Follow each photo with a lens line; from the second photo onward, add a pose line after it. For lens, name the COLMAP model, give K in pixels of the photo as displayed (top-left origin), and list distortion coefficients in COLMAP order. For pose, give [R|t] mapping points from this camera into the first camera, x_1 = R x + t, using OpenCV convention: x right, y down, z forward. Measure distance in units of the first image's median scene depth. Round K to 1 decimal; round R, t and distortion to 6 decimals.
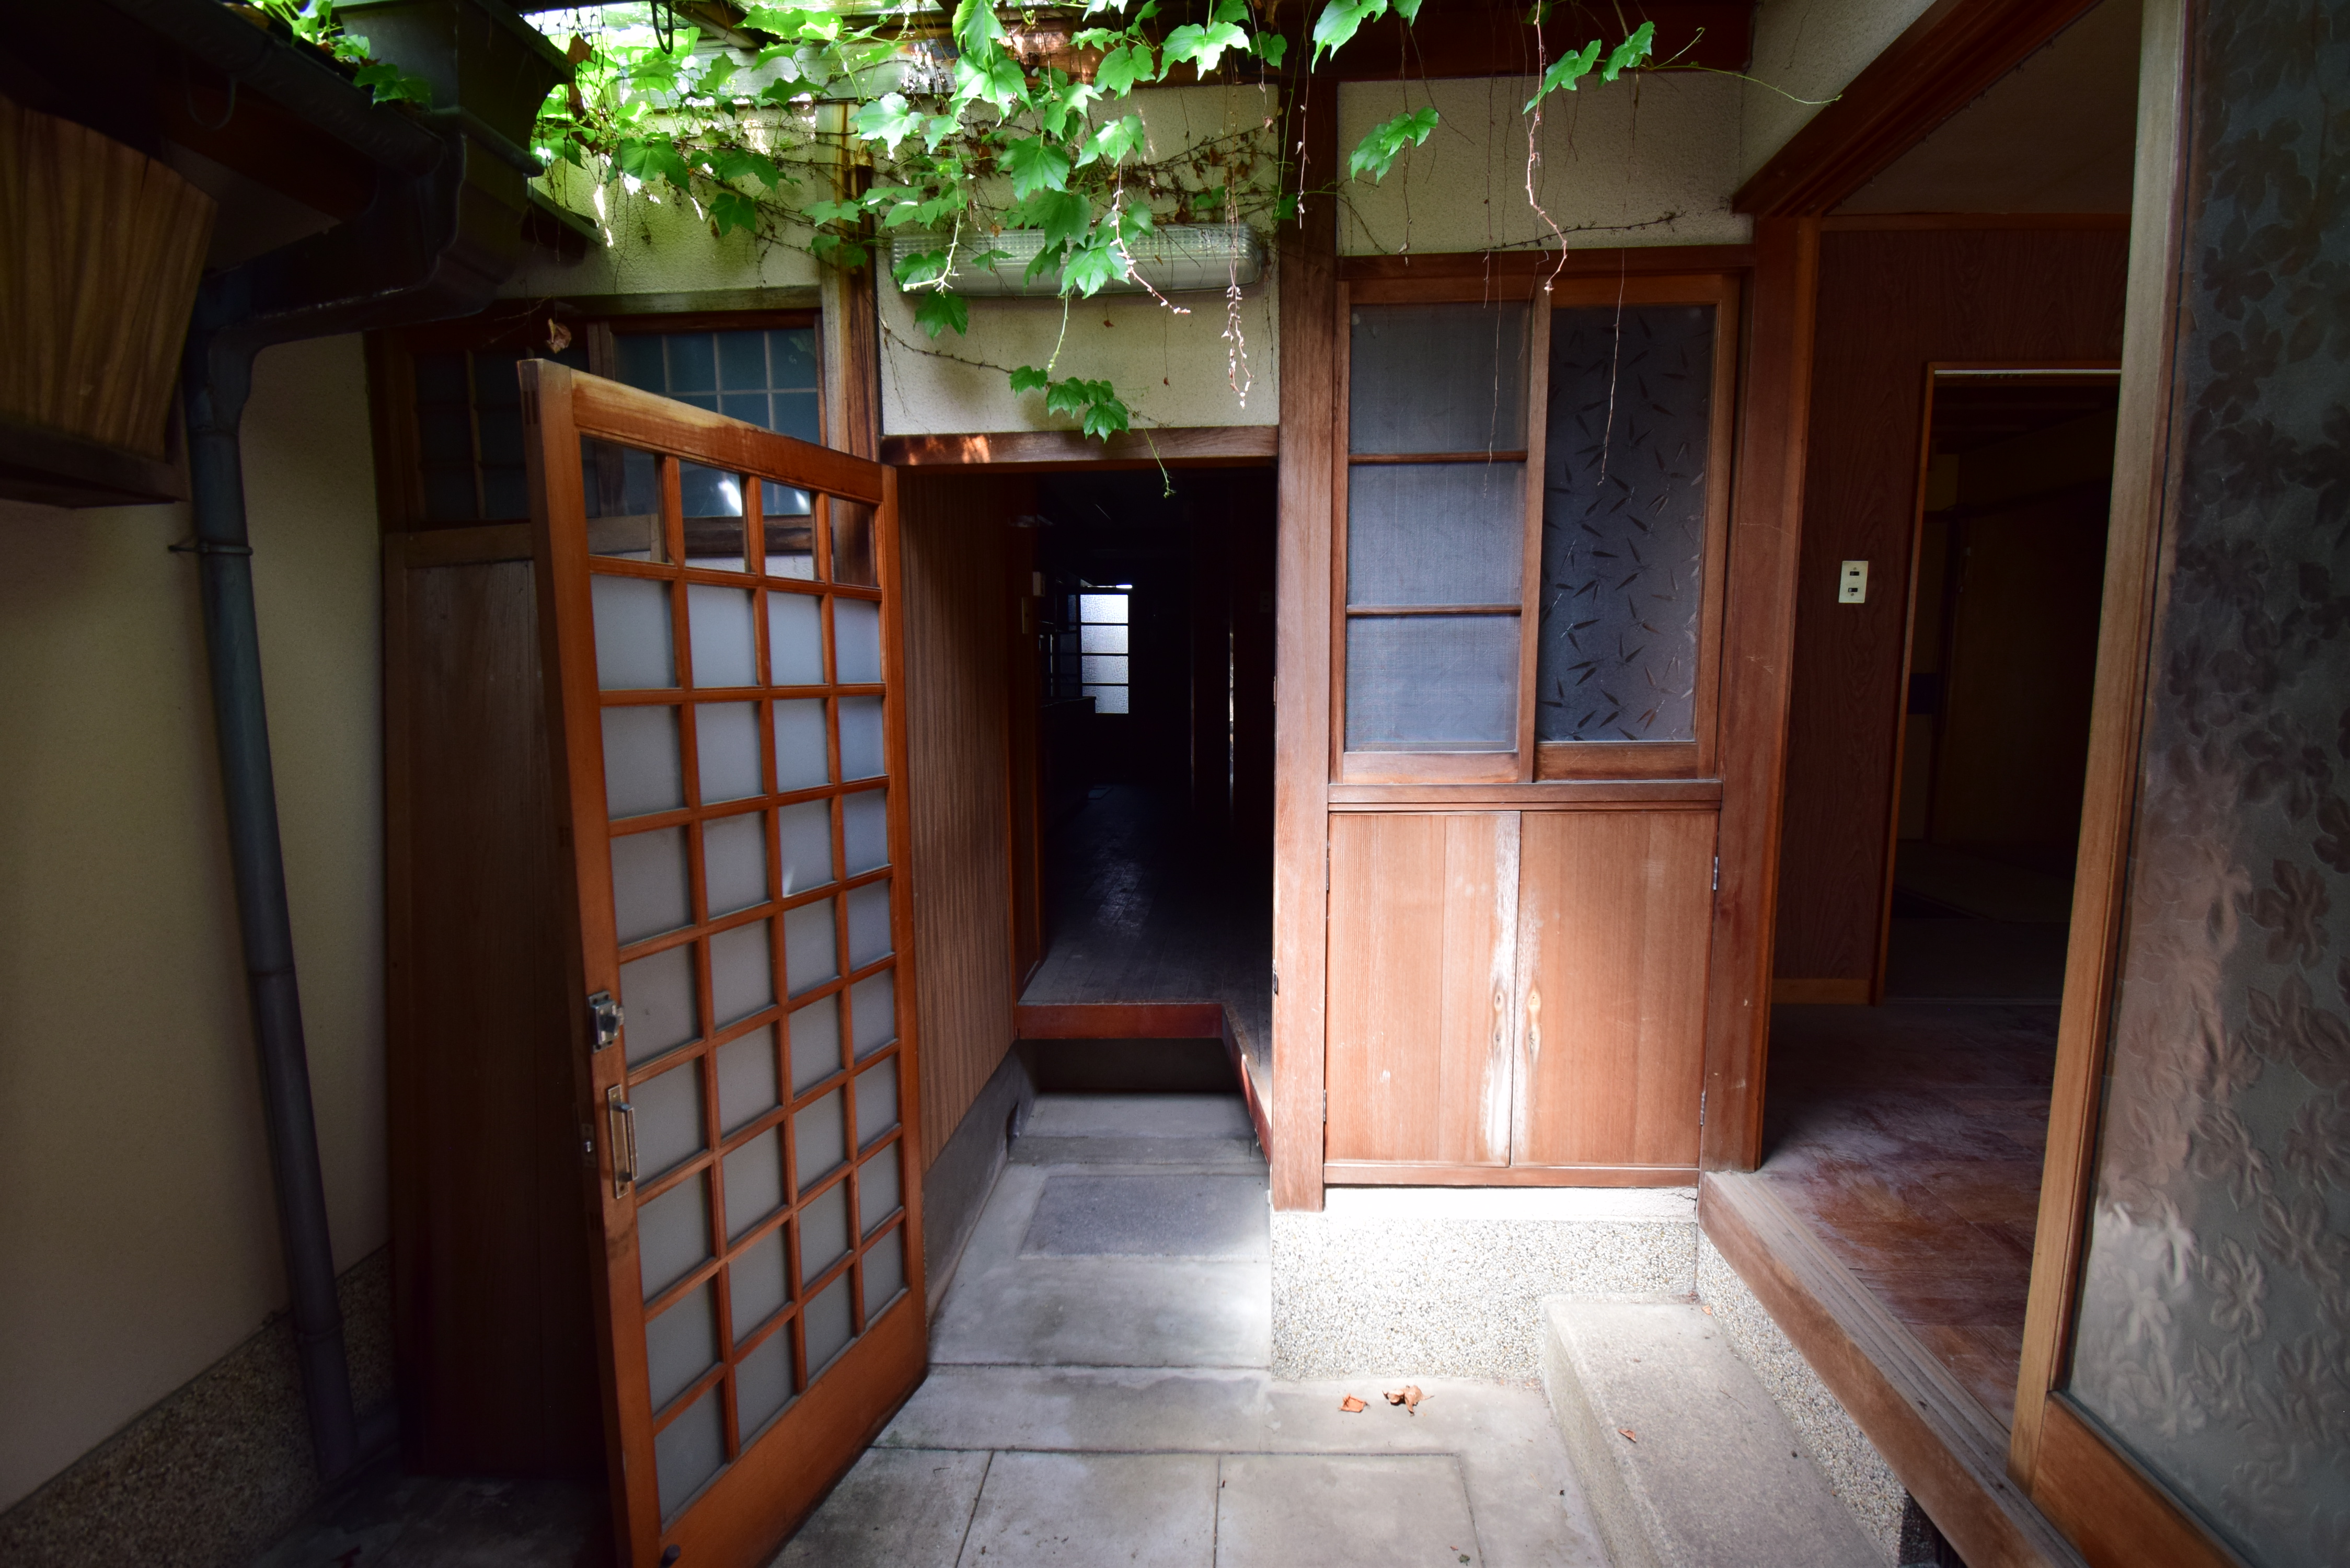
lens RADIAL K [[1043.1, 0, 1192.2], [0, 1043.1, 792.7], [0, 0, 1]] dist [0.015659, -0.021839]
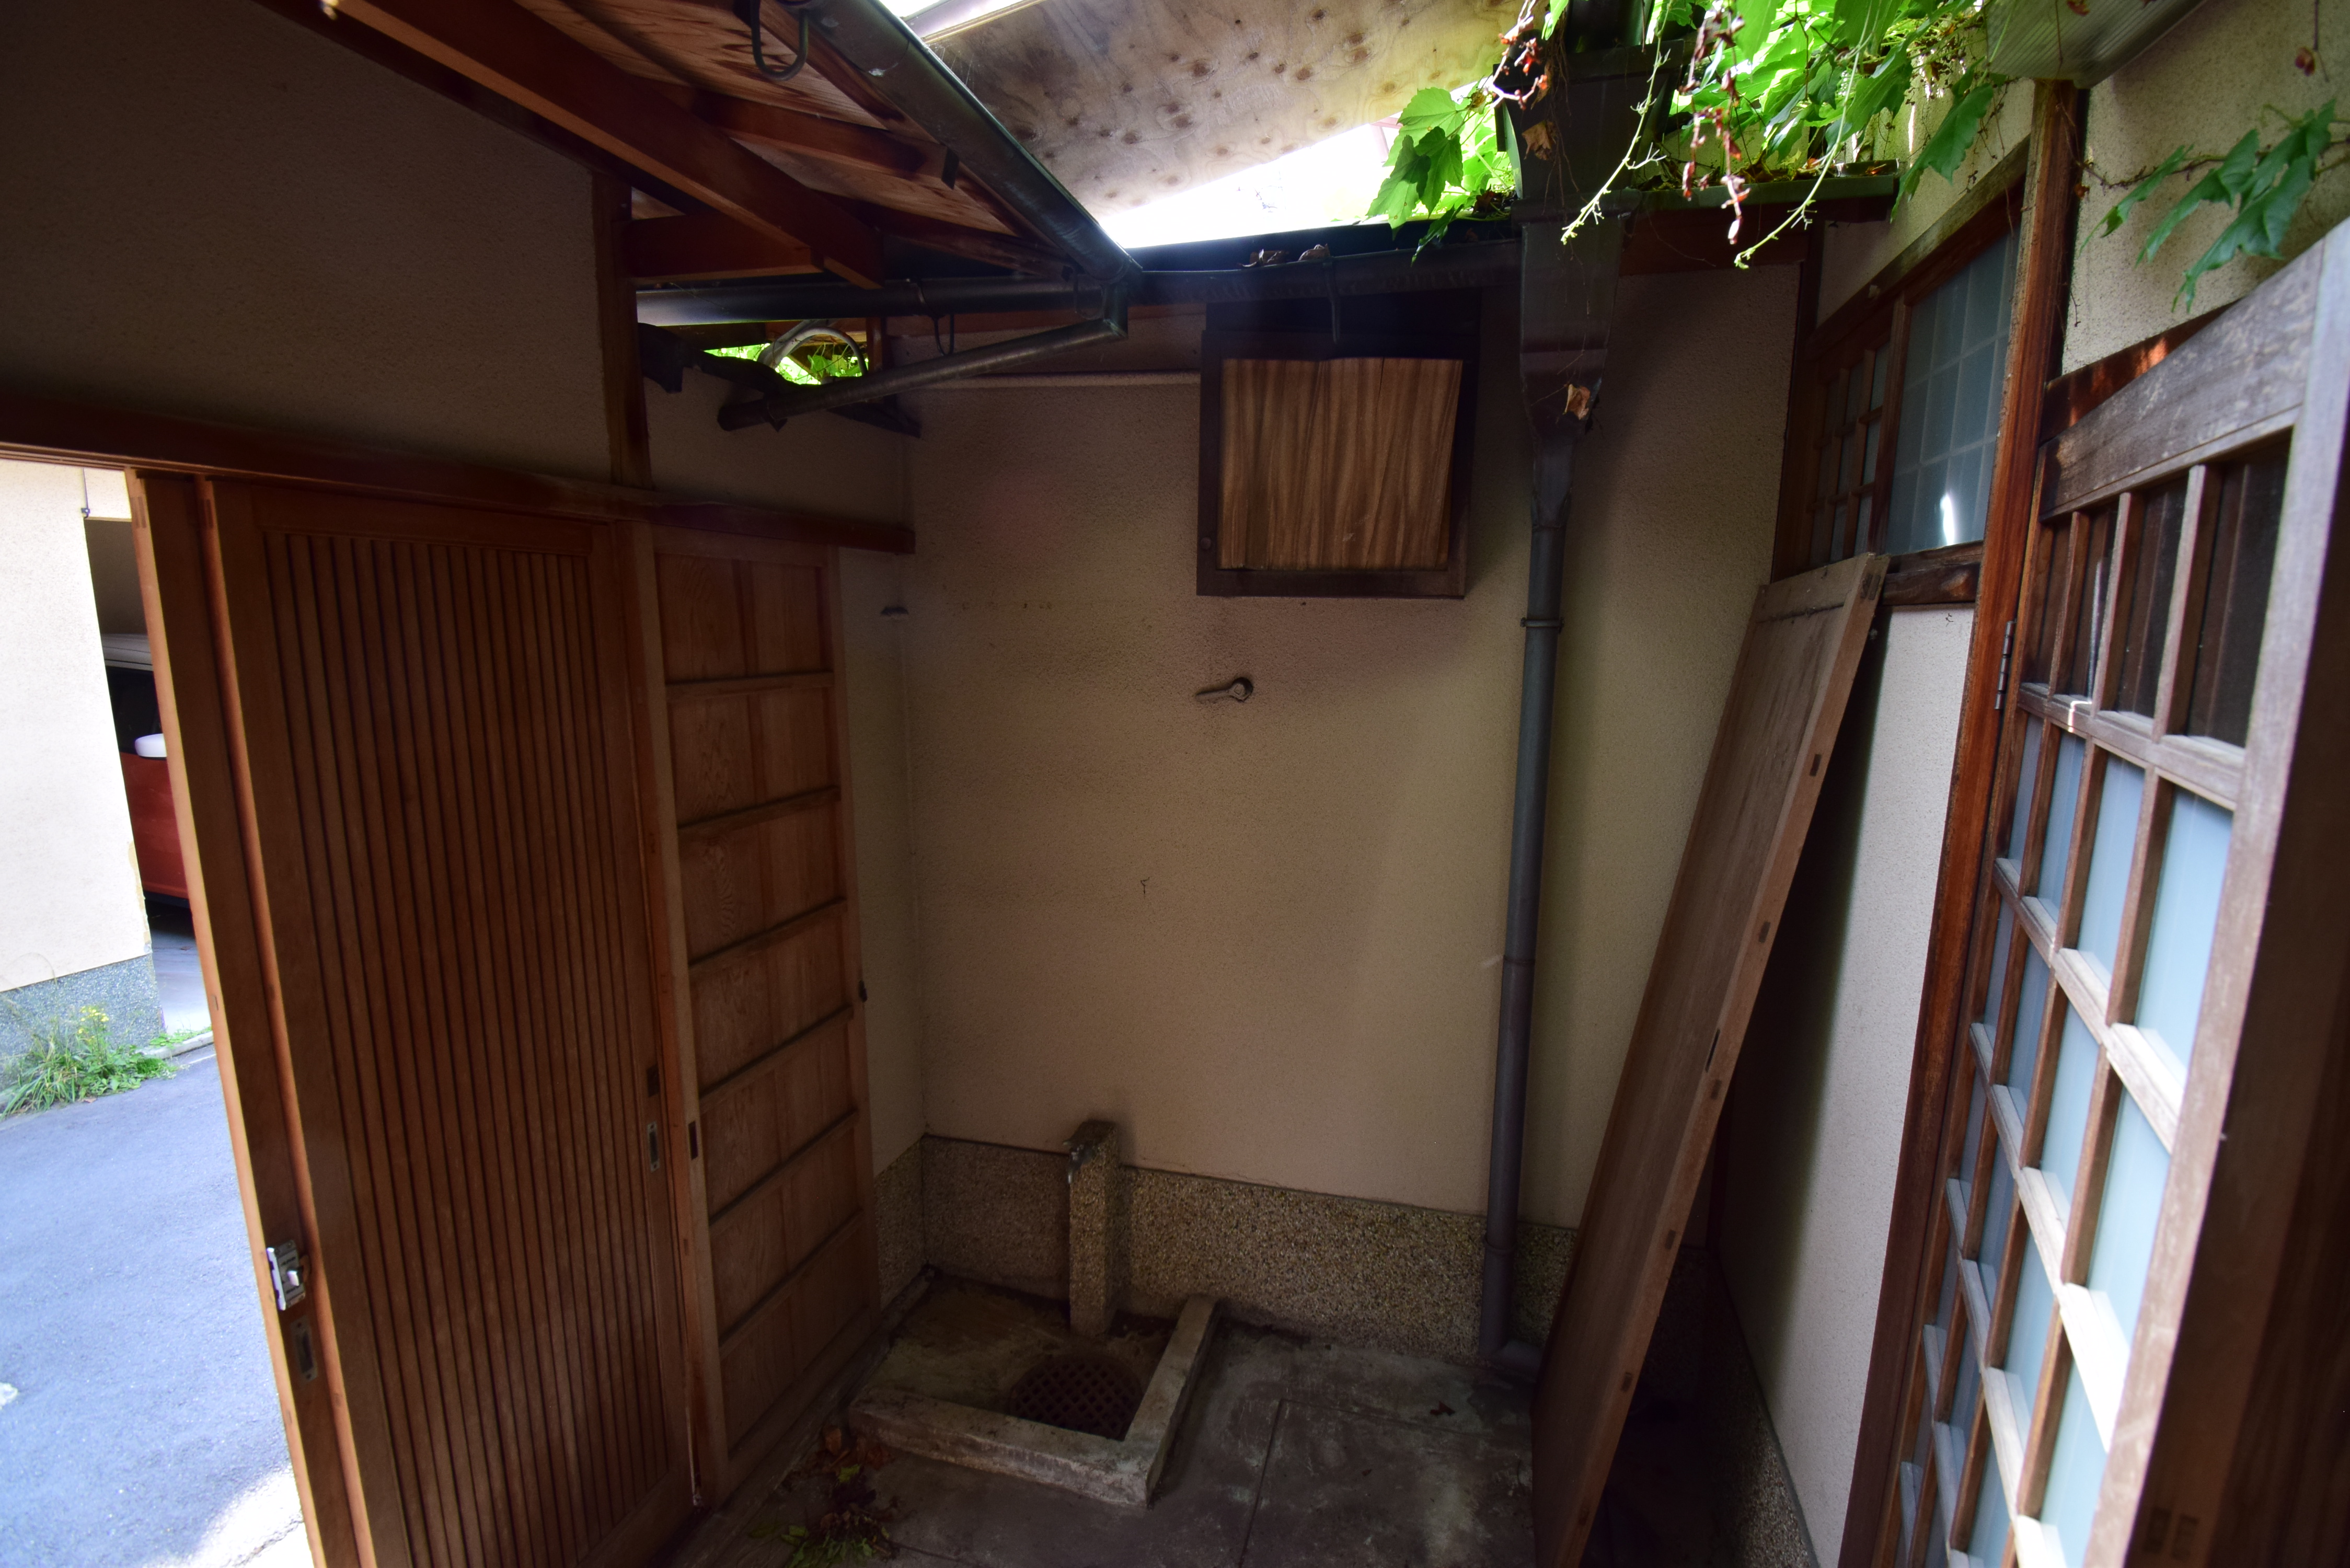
lens RADIAL K [[1043.1, 0, 1192.2], [0, 1043.1, 792.7], [0, 0, 1]] dist [0.015659, -0.021839]
pose [[-0.232252, 0.178143, -0.956203, 0.488188], [-0.124275, 0.969592, 0.210823, -0.320377], [0.964684, 0.167796, -0.203051, 1.135879]]
